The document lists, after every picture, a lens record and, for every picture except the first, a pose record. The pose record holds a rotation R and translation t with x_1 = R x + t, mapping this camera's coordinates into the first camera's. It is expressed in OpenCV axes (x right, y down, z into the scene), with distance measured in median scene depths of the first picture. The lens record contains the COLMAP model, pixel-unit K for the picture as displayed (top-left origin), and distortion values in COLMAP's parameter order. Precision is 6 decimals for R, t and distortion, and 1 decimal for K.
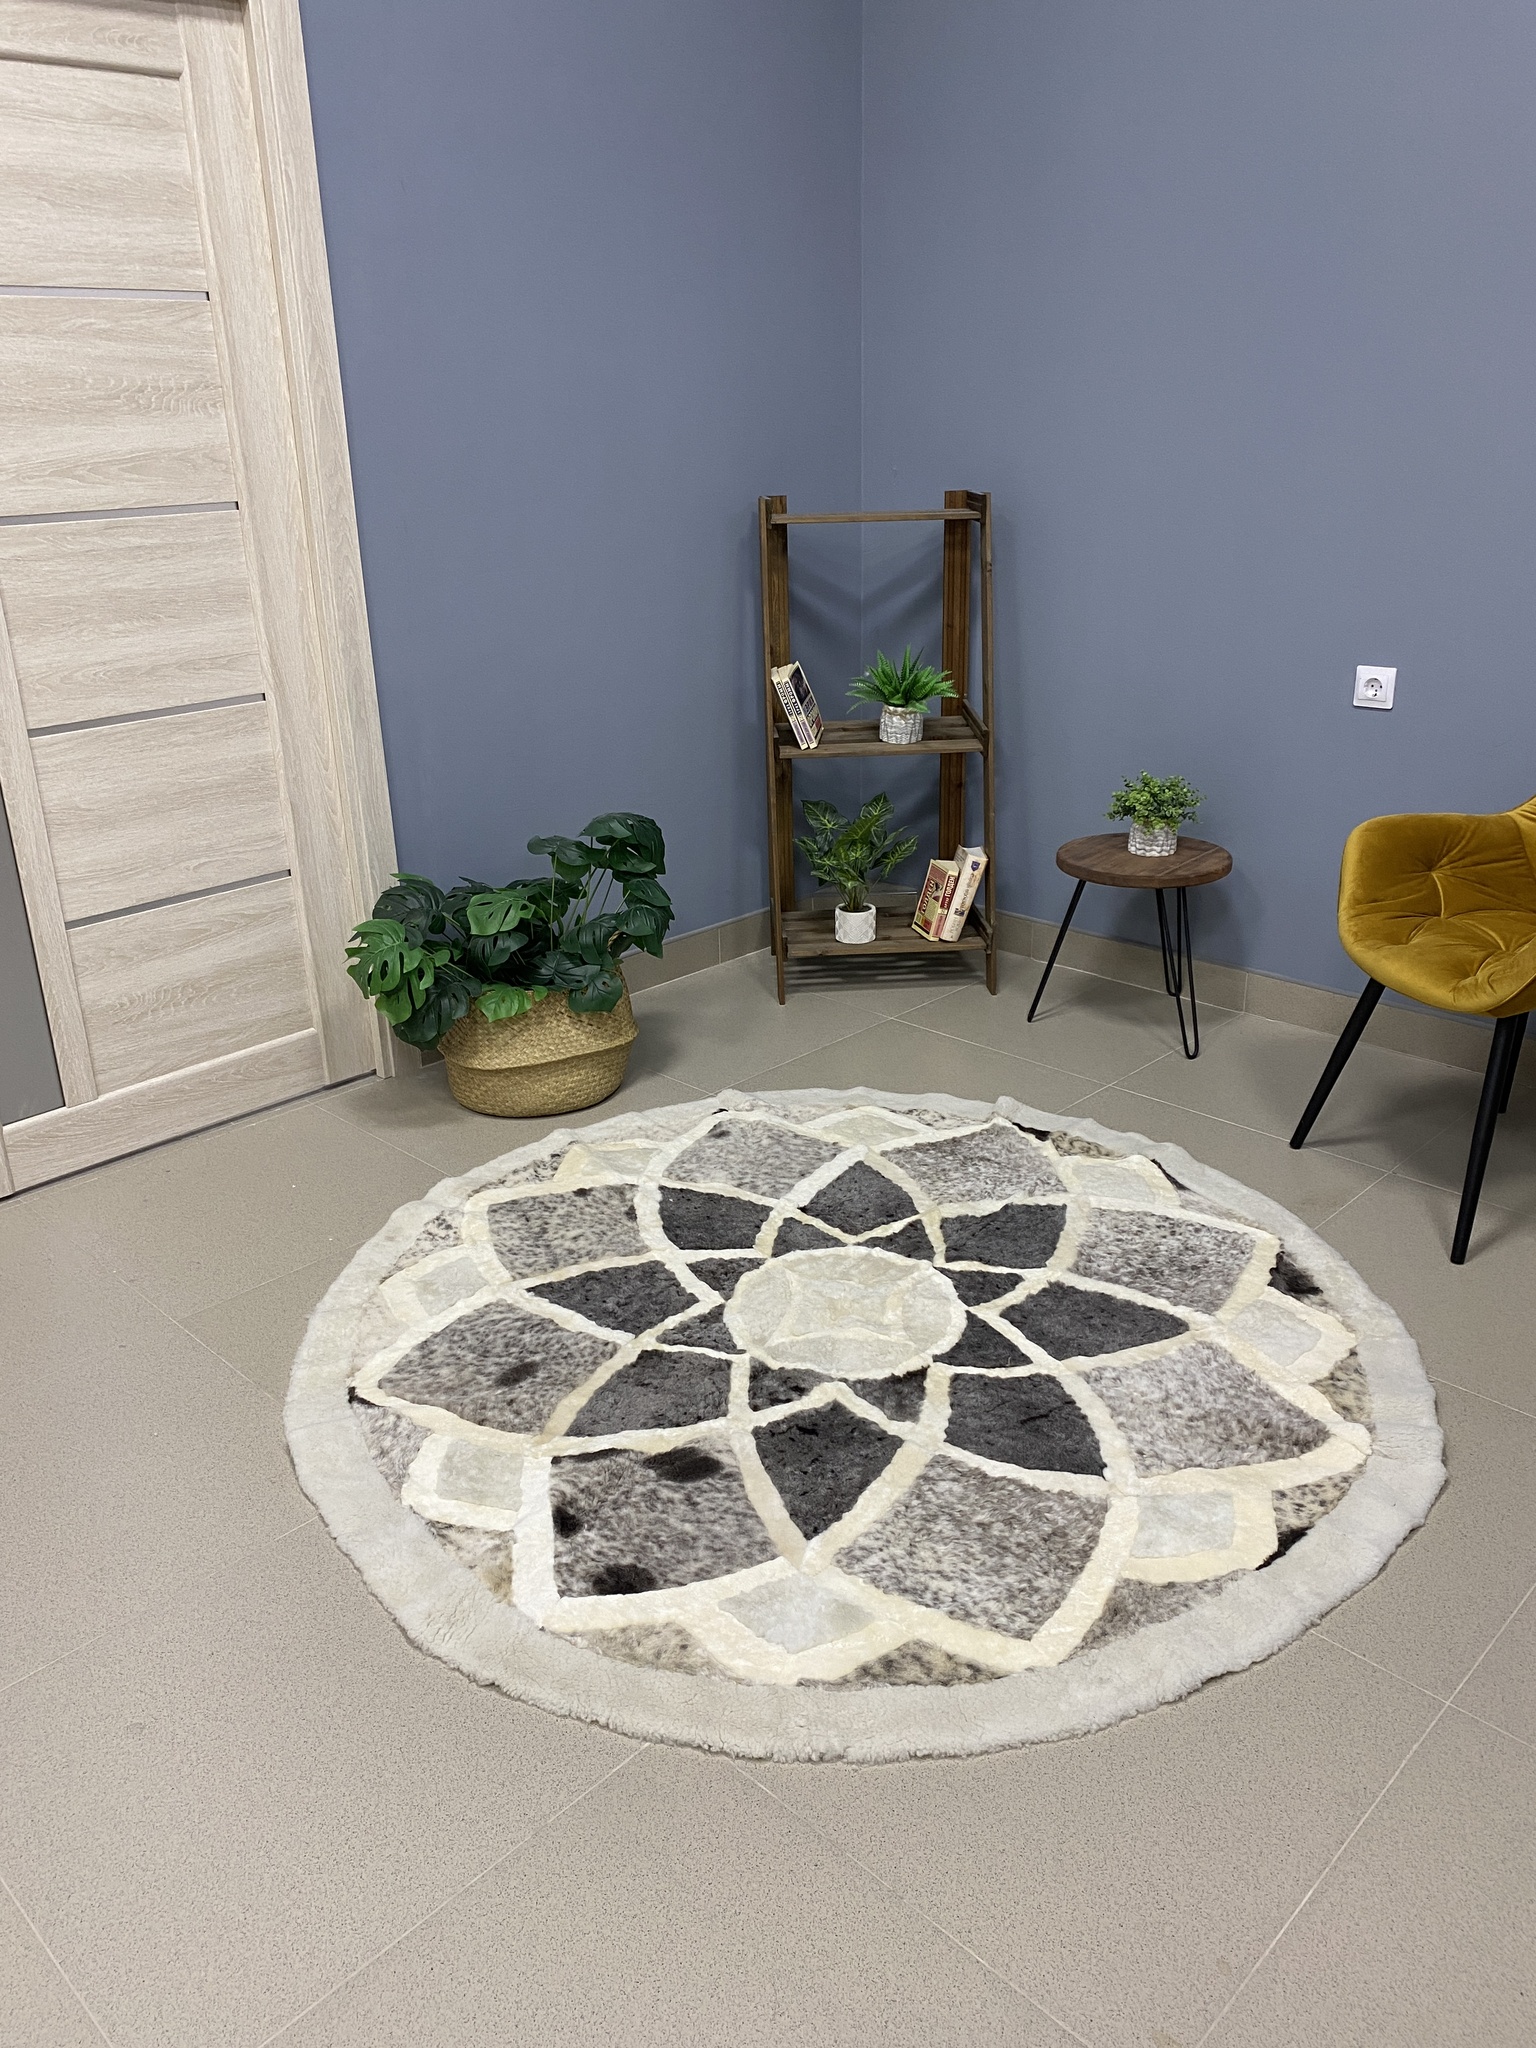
lens RADIAL K [[1558.1, 0, 772.3], [0, 1558.1, 1010.8], [0, 0, 1]] dist [0.158200, -0.430631]
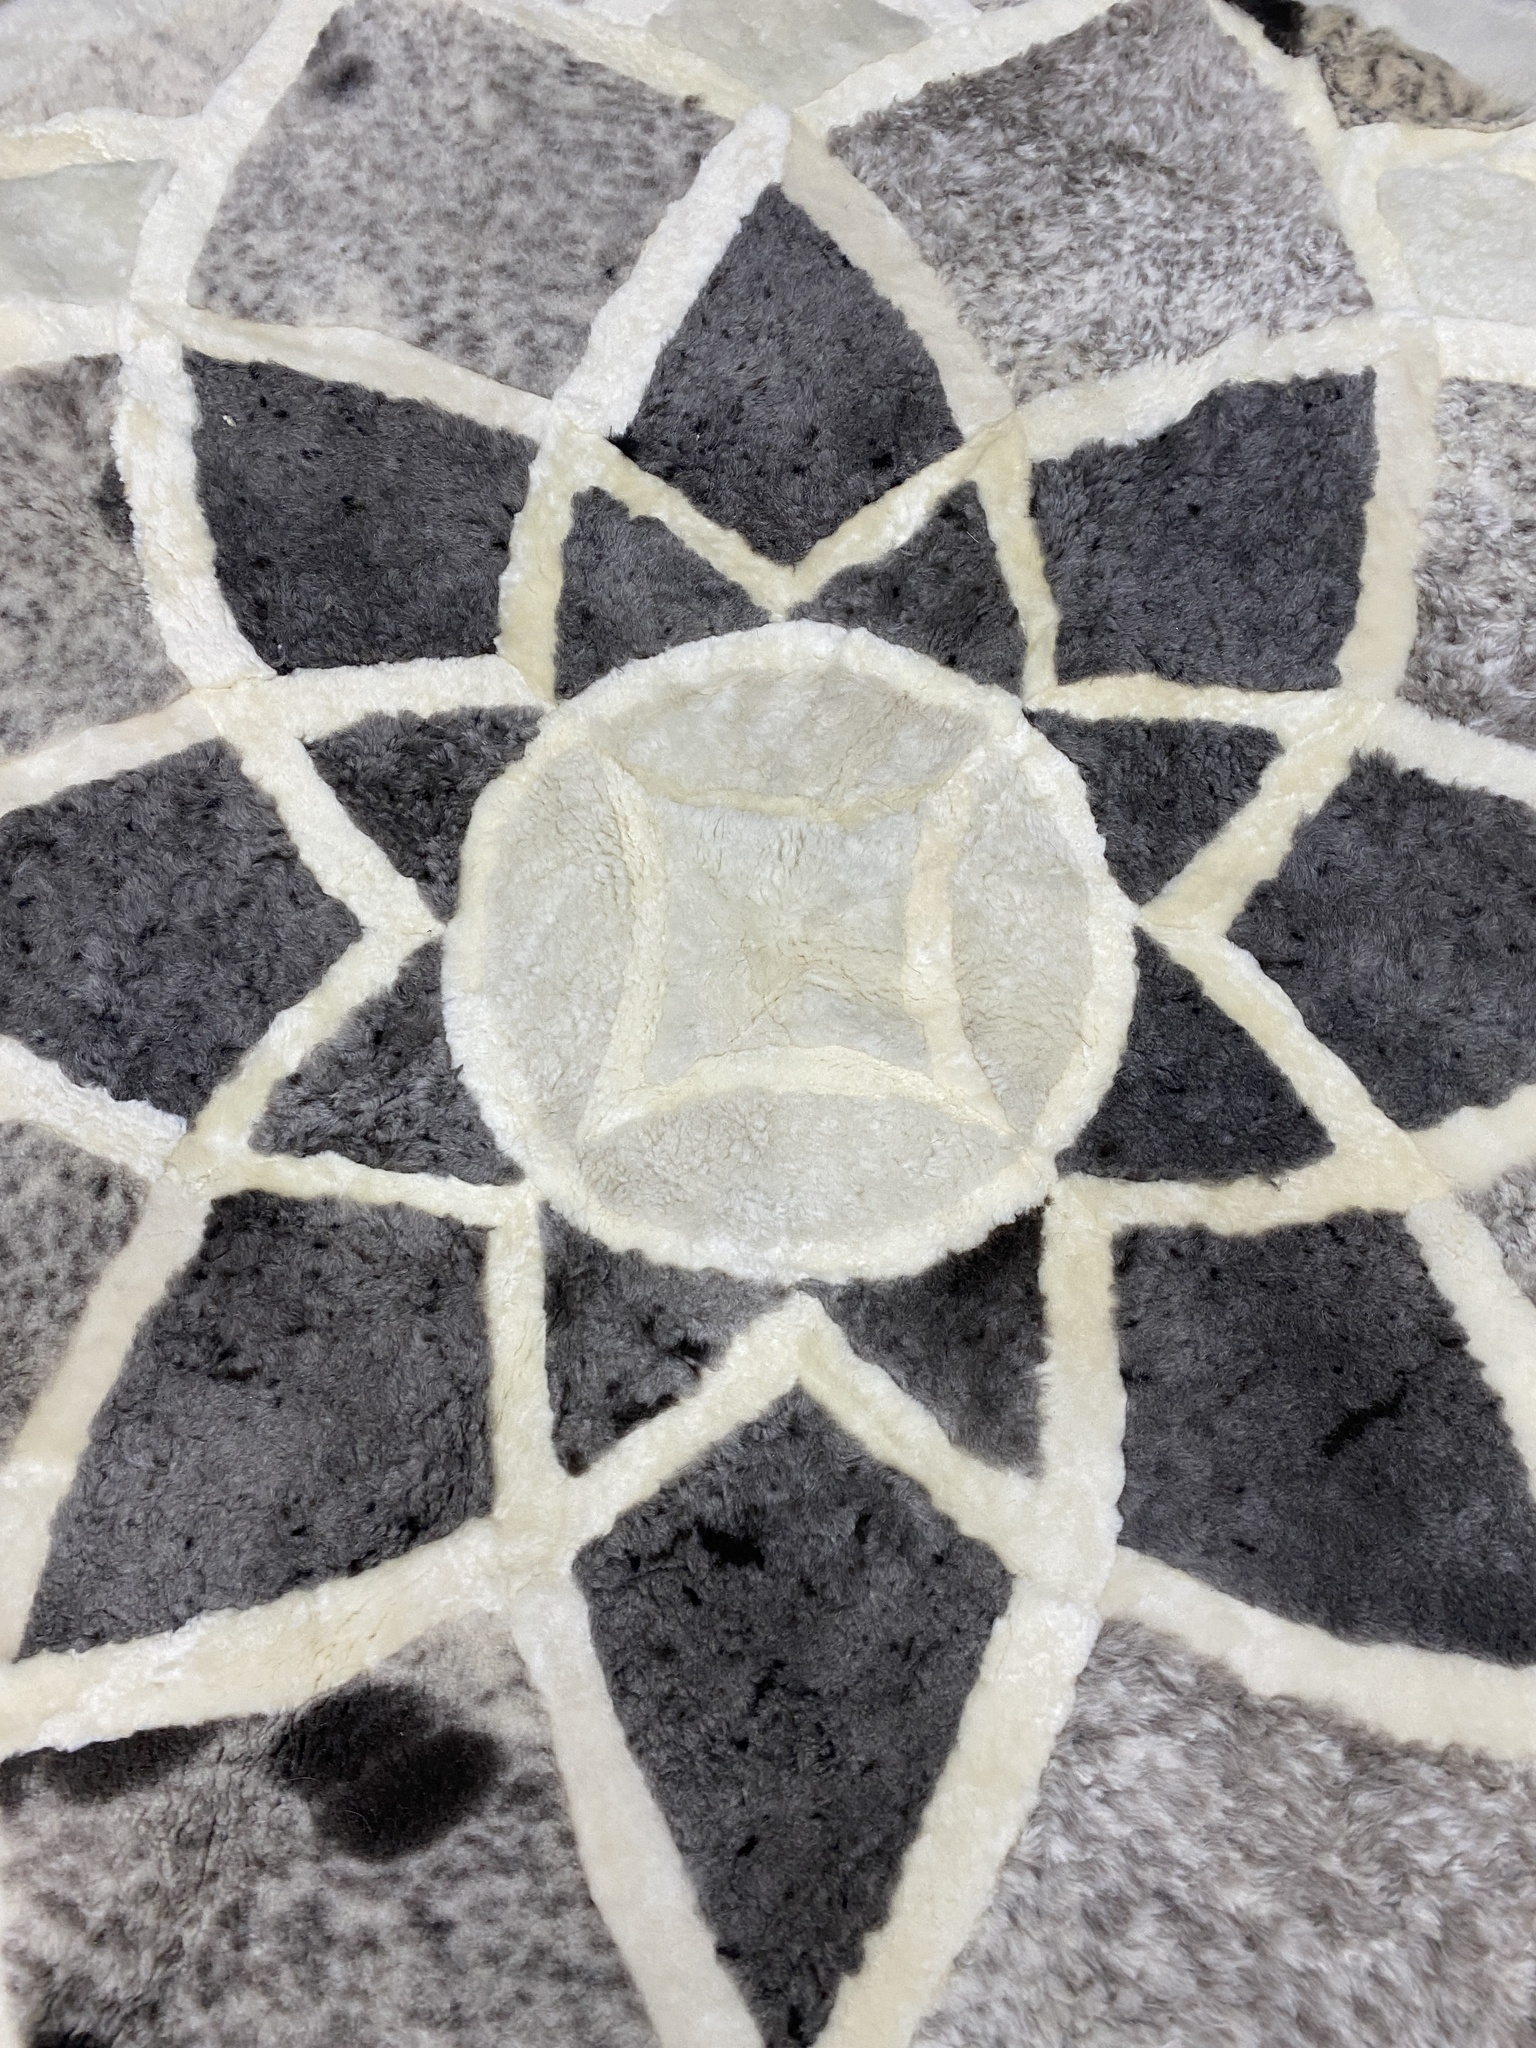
lens RADIAL K [[1534.2, 0, 788.6], [0, 1534.2, 1025.4], [0, 0, 1]] dist [0.035440, -0.040673]
pose [[0.992106, -0.105909, 0.067153, 0.022425], [0.013201, 0.620716, 0.783925, -0.068564], [-0.124708, -0.776850, 0.617214, 0.813671]]
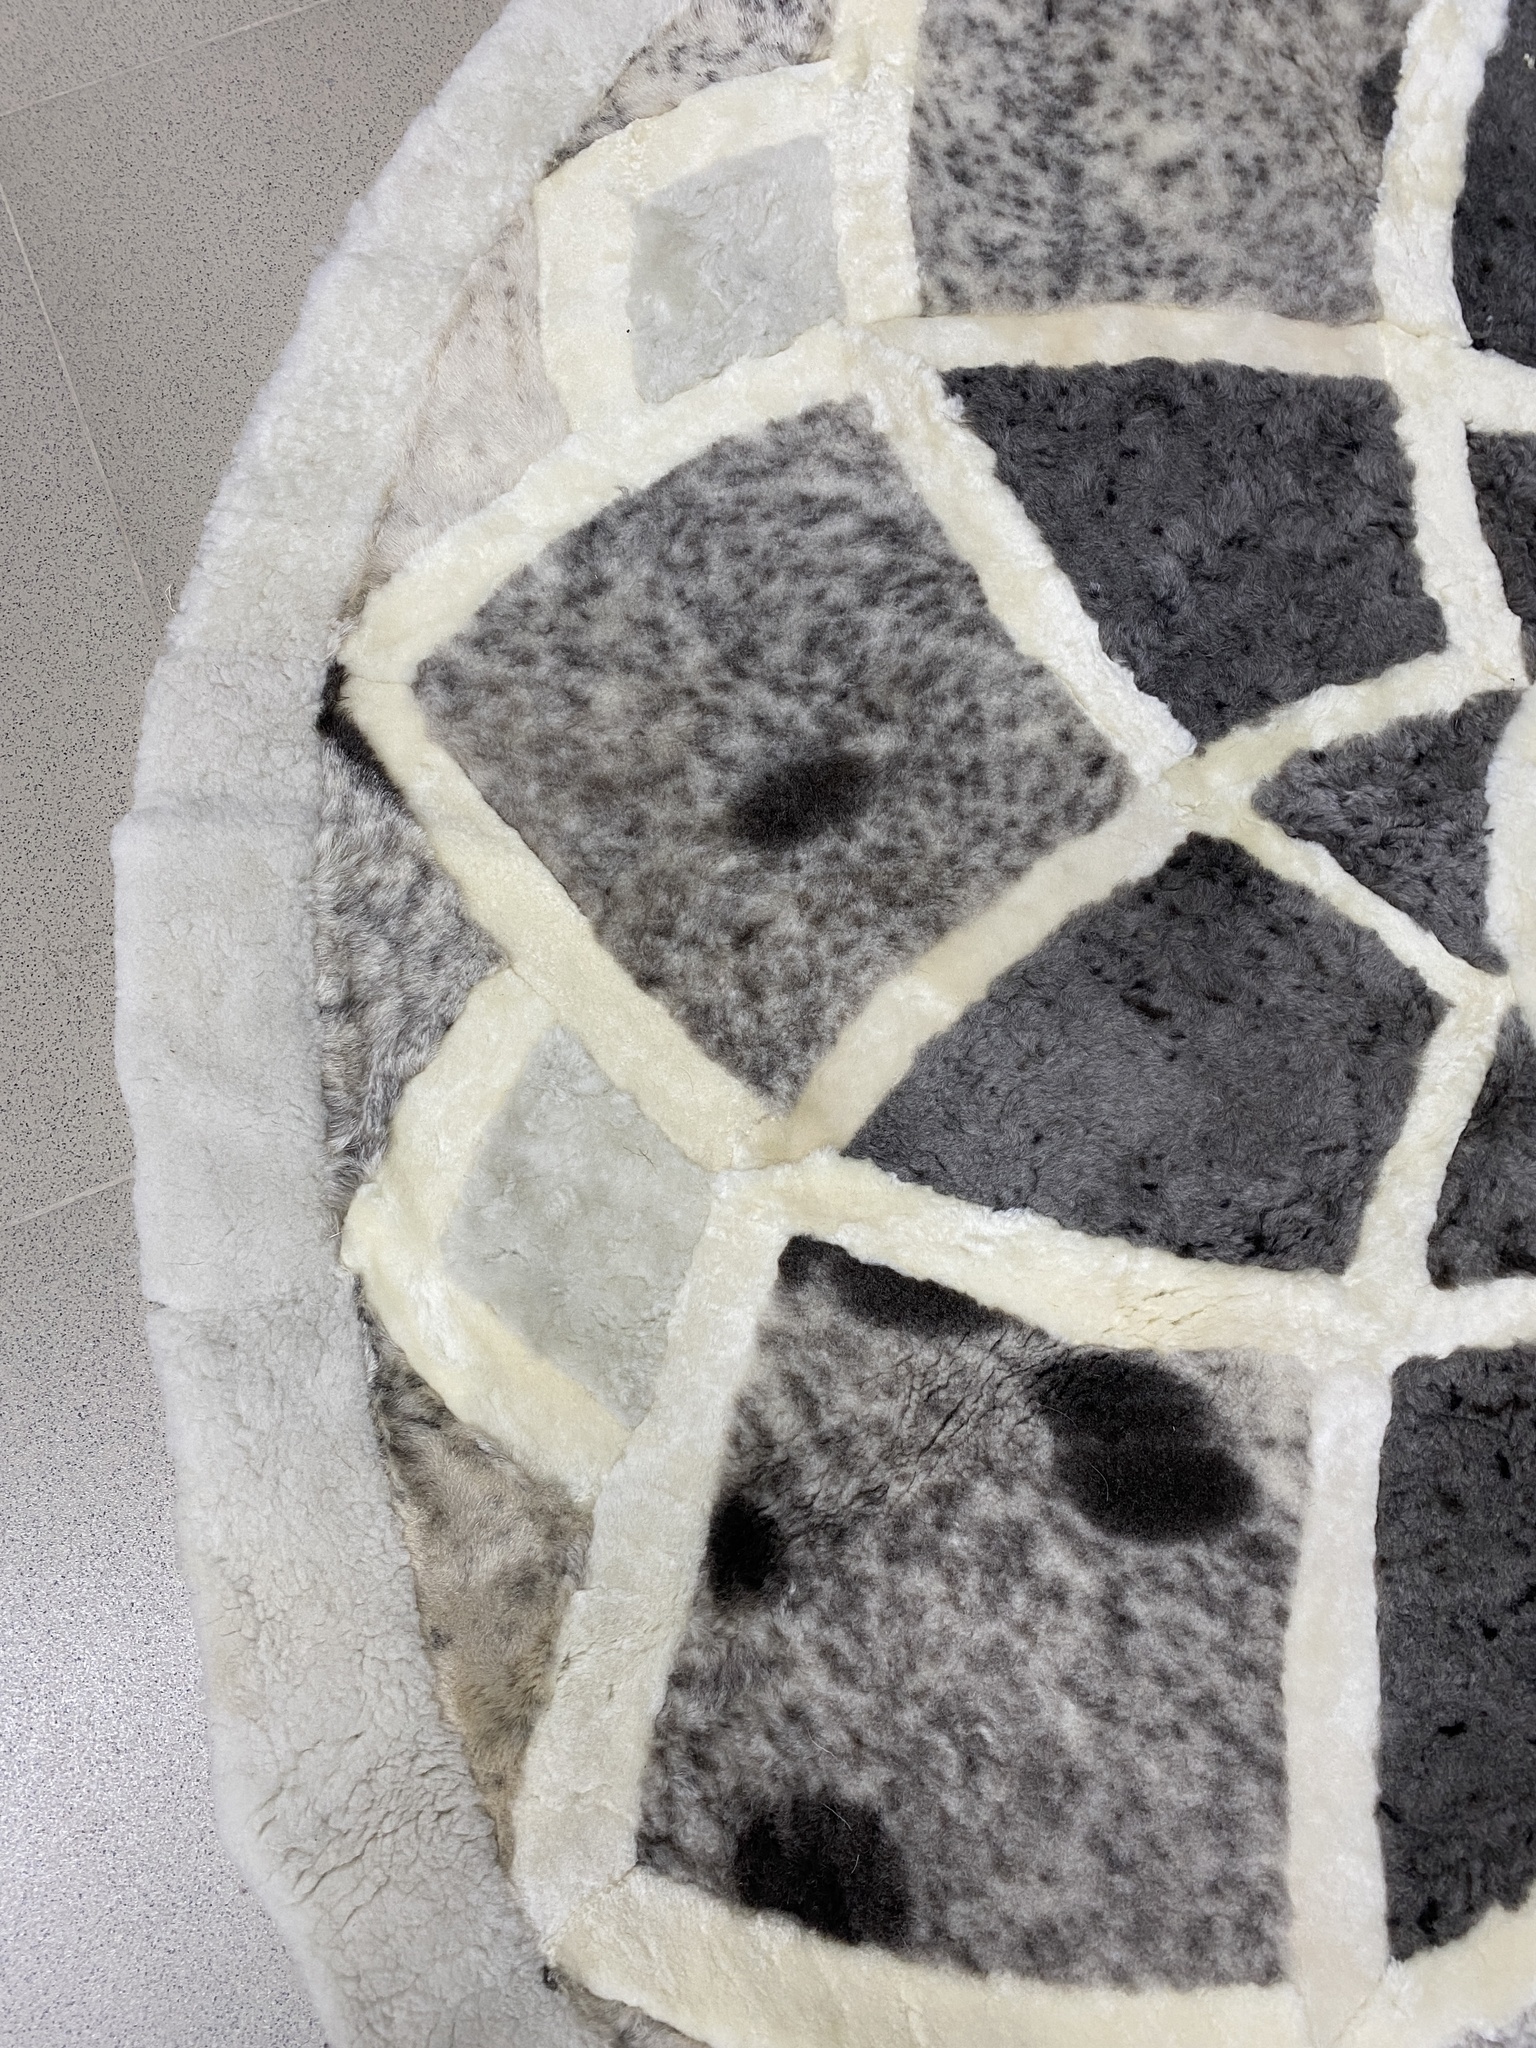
lens RADIAL K [[1534.2, 0, 788.6], [0, 1534.2, 1025.4], [0, 0, 1]] dist [0.035440, -0.040673]
pose [[0.917894, 0.389420, -0.076309, -0.120157], [-0.148738, 0.515903, 0.843635, -0.013918], [0.367896, -0.763018, 0.531466, 0.781211]]
